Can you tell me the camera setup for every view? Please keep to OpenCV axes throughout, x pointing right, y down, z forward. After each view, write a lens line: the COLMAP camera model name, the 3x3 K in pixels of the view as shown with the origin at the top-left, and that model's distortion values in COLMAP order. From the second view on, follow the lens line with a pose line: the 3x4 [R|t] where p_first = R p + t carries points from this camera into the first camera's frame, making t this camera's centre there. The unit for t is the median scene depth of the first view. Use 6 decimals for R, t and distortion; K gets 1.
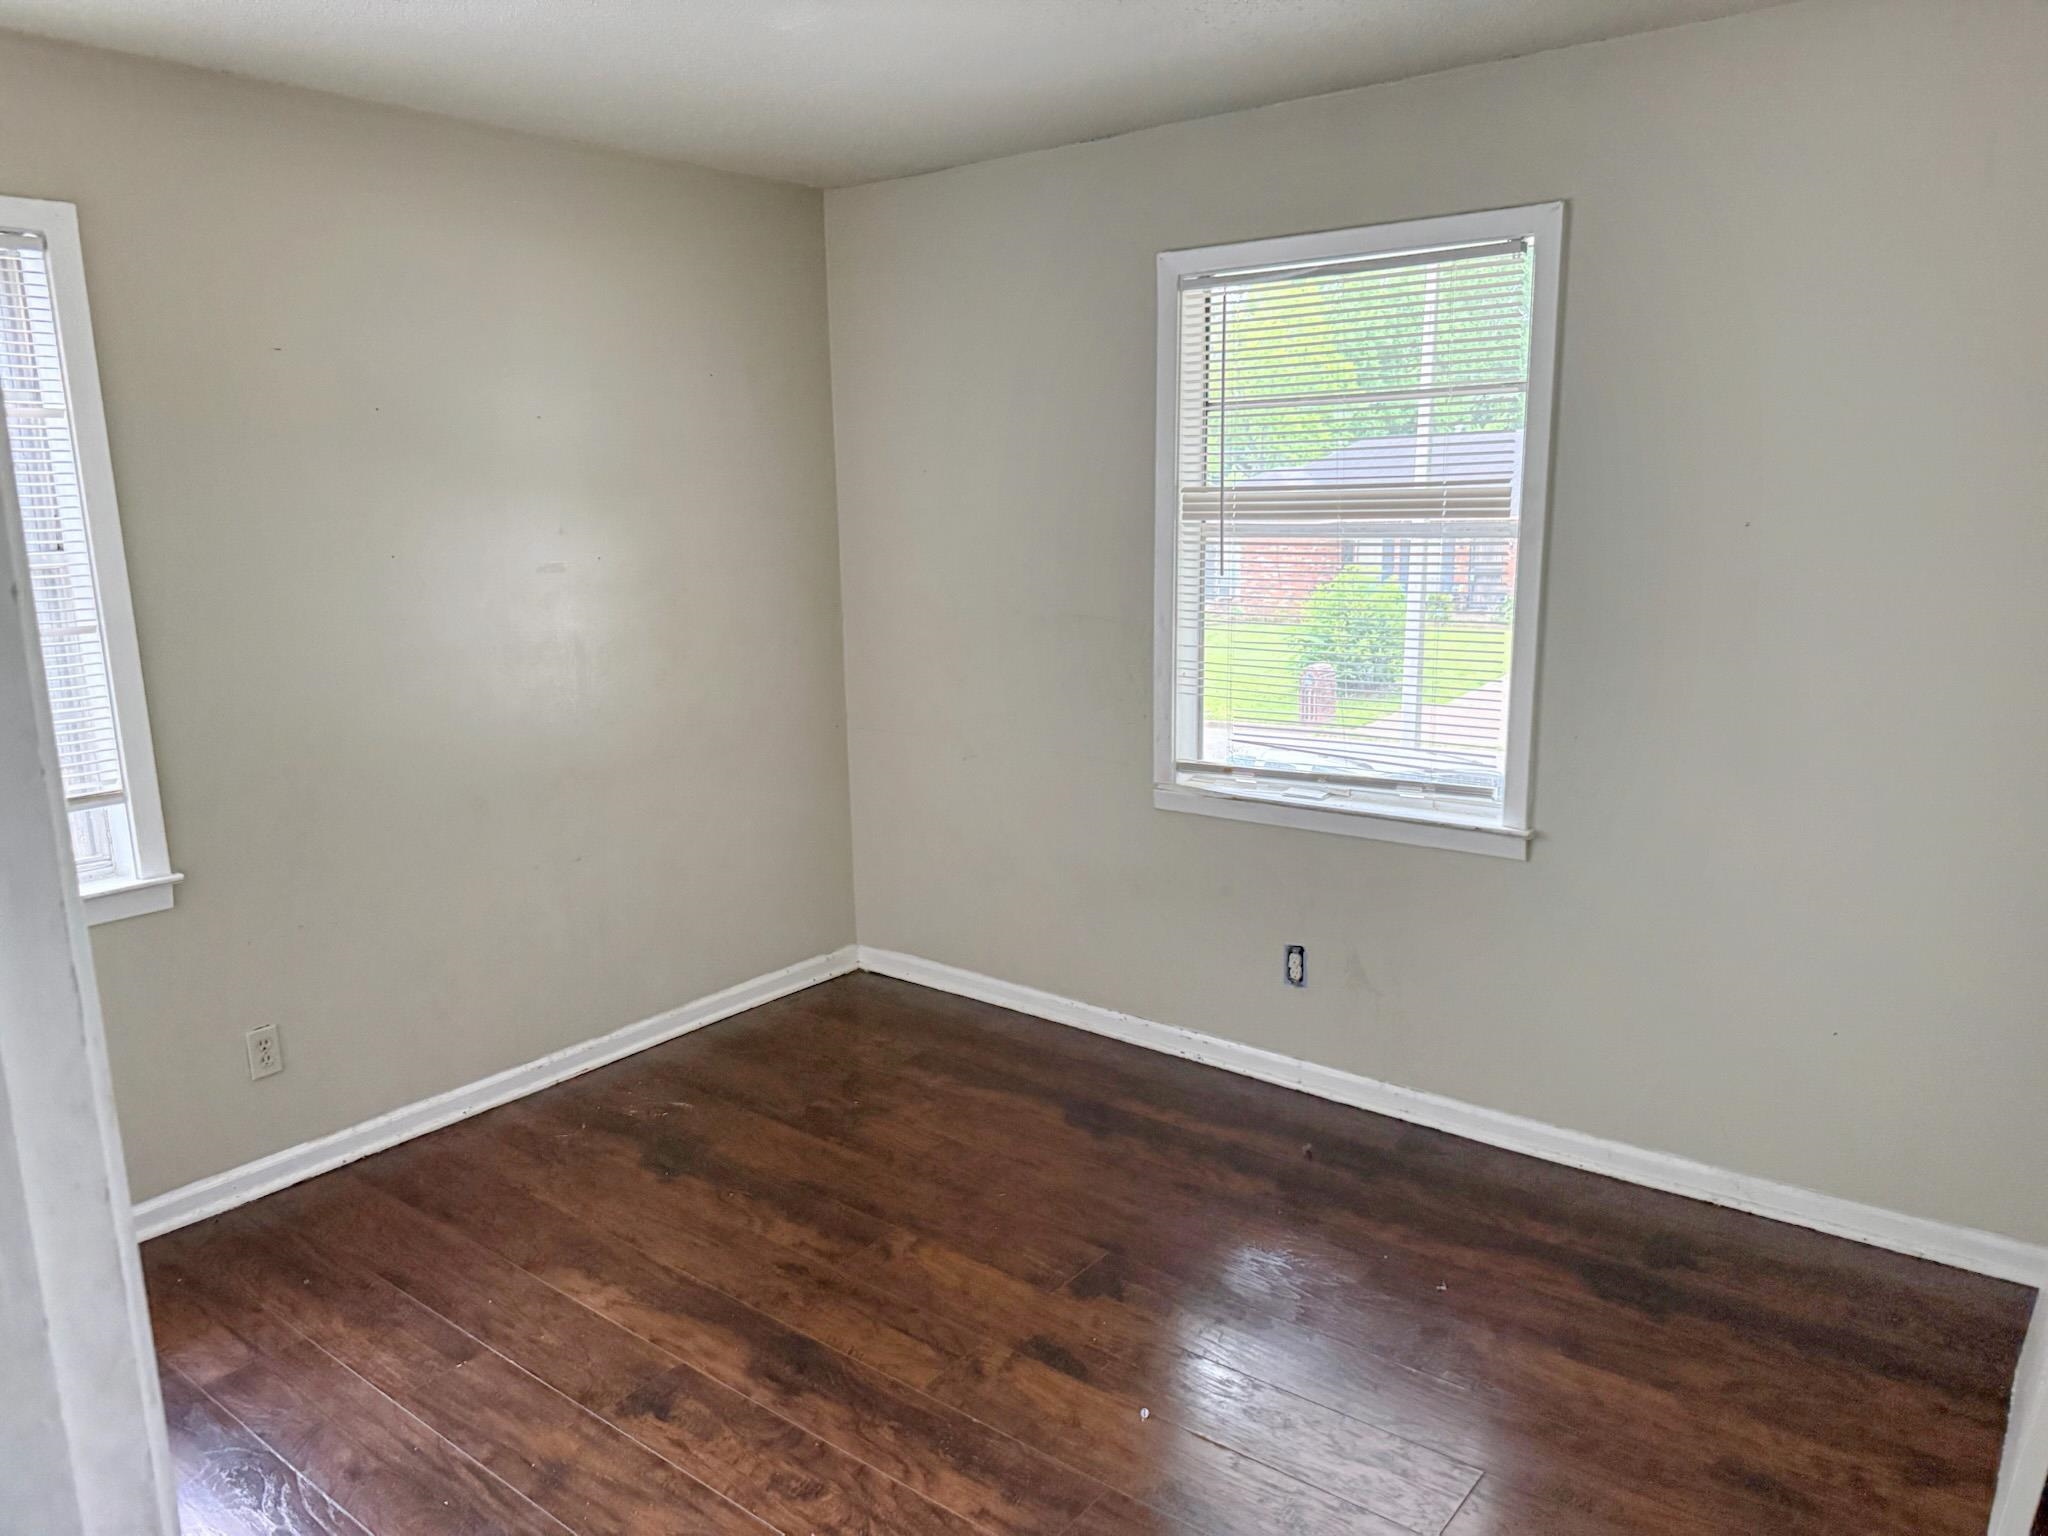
lens RADIAL K [[1403.4, 0, 1029.8], [0, 1403.4, 782.8], [0, 0, 1]] dist [0.019333, -0.027831]
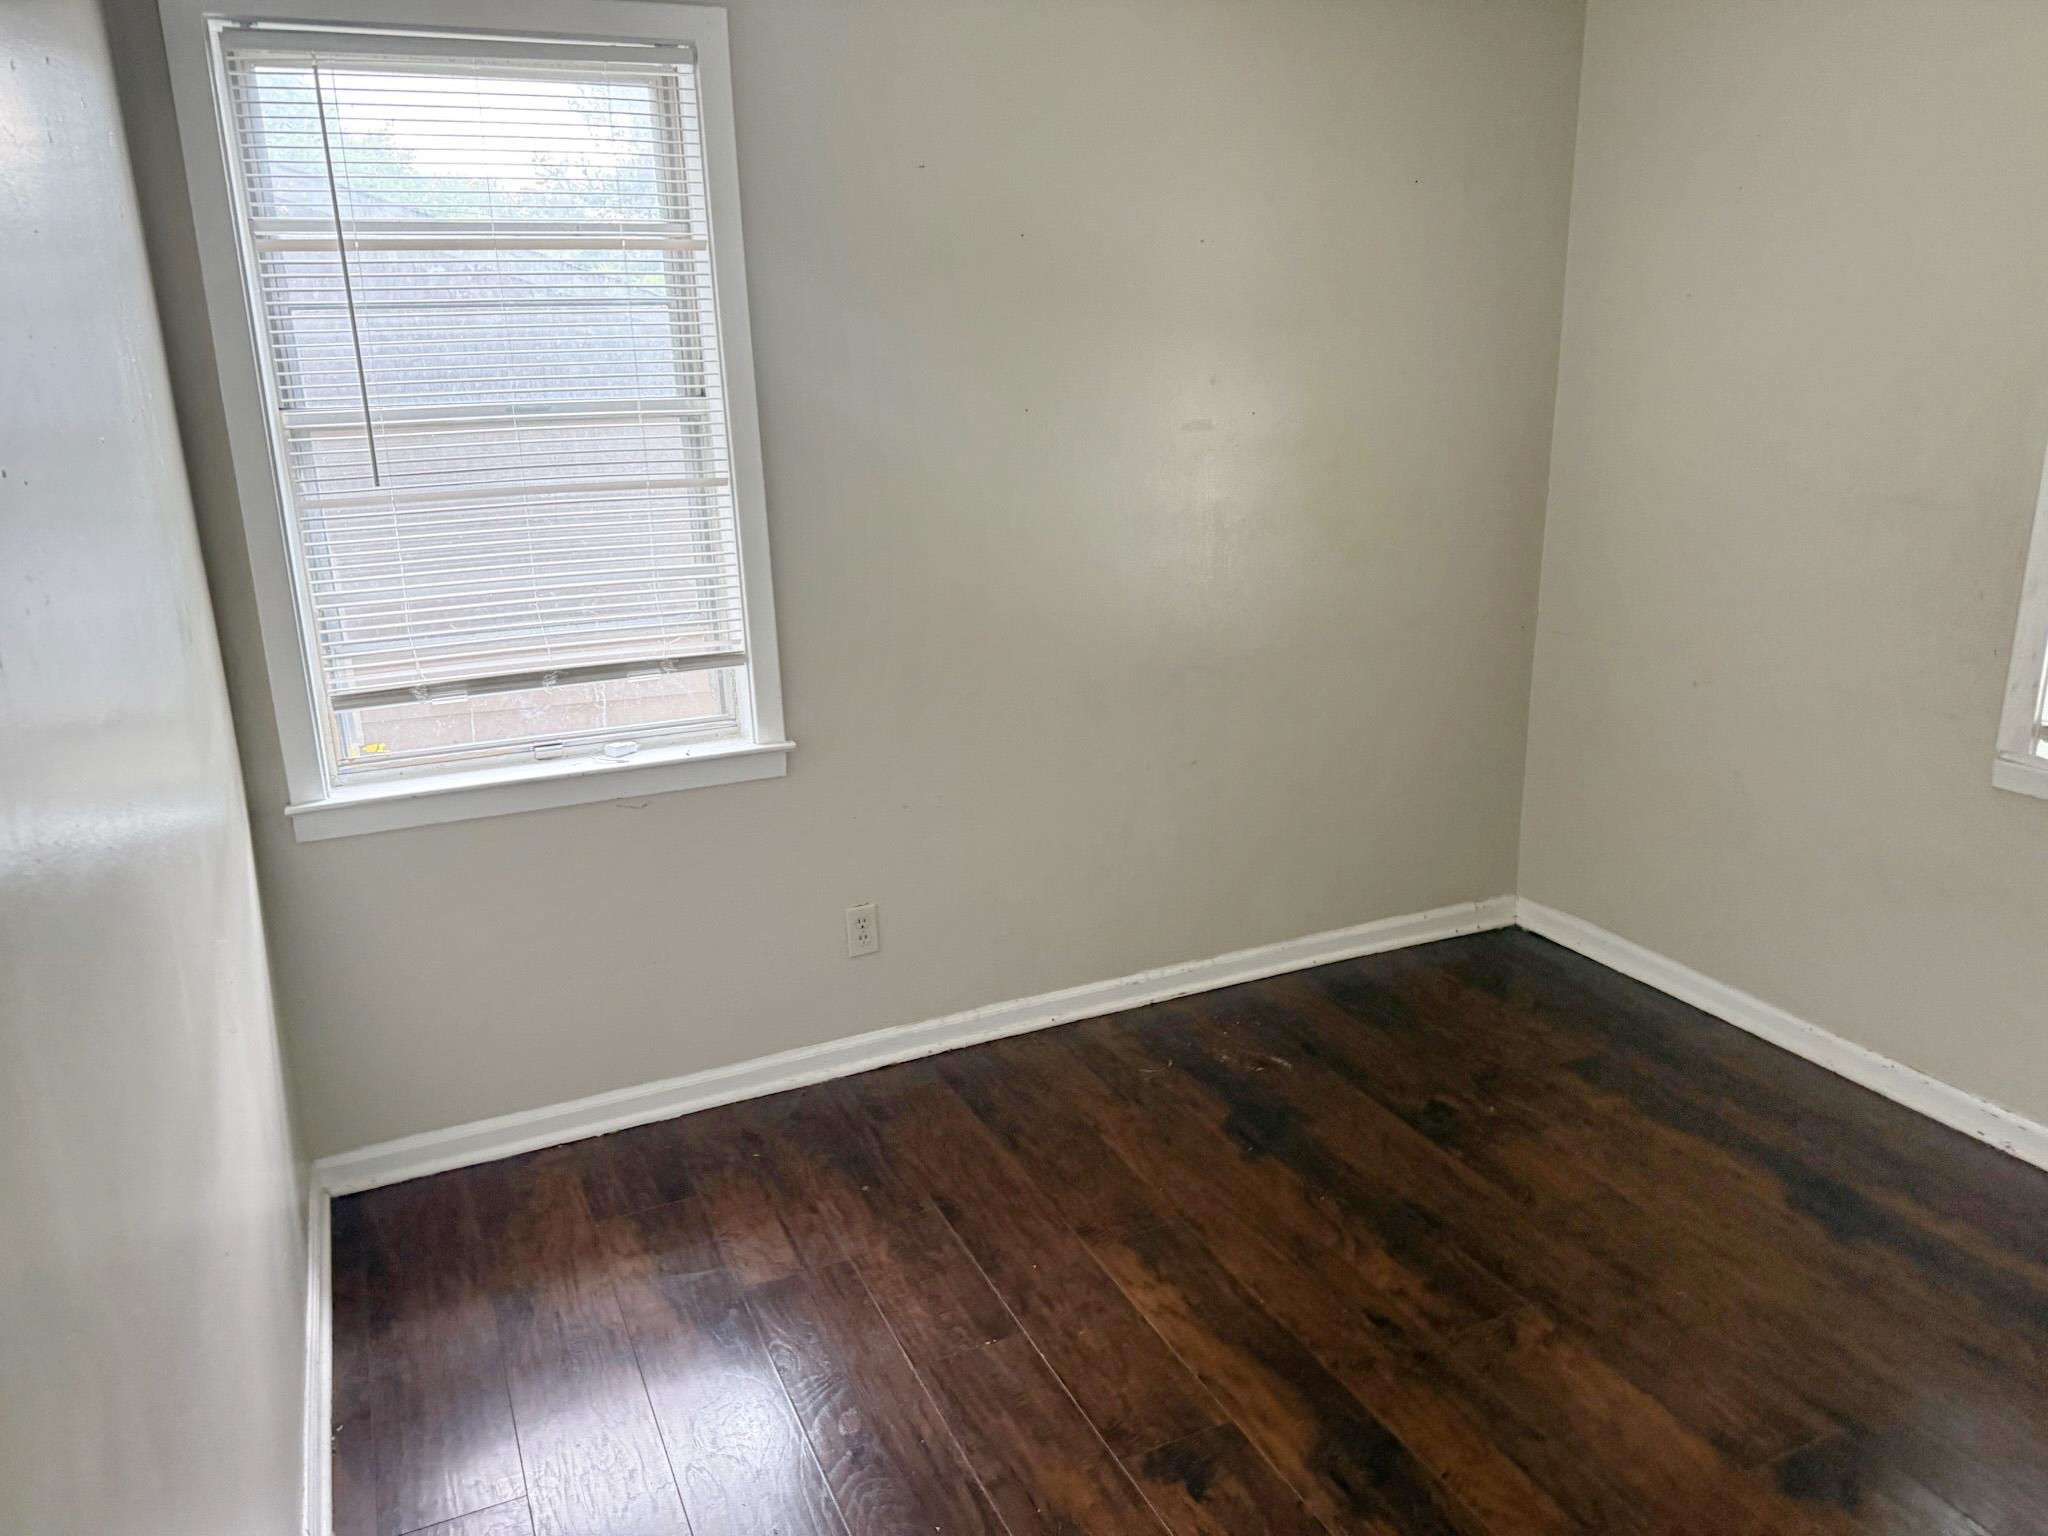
lens RADIAL K [[1403.4, 0, 1004.2], [0, 1403.4, 782.0], [0, 0, 1]] dist [0.019333, -0.027831]
pose [[0.882571, 0.127545, -0.452550, -0.035547], [-0.085374, 0.989976, 0.112513, -0.027102], [0.462364, -0.060665, 0.884613, 0.205226]]
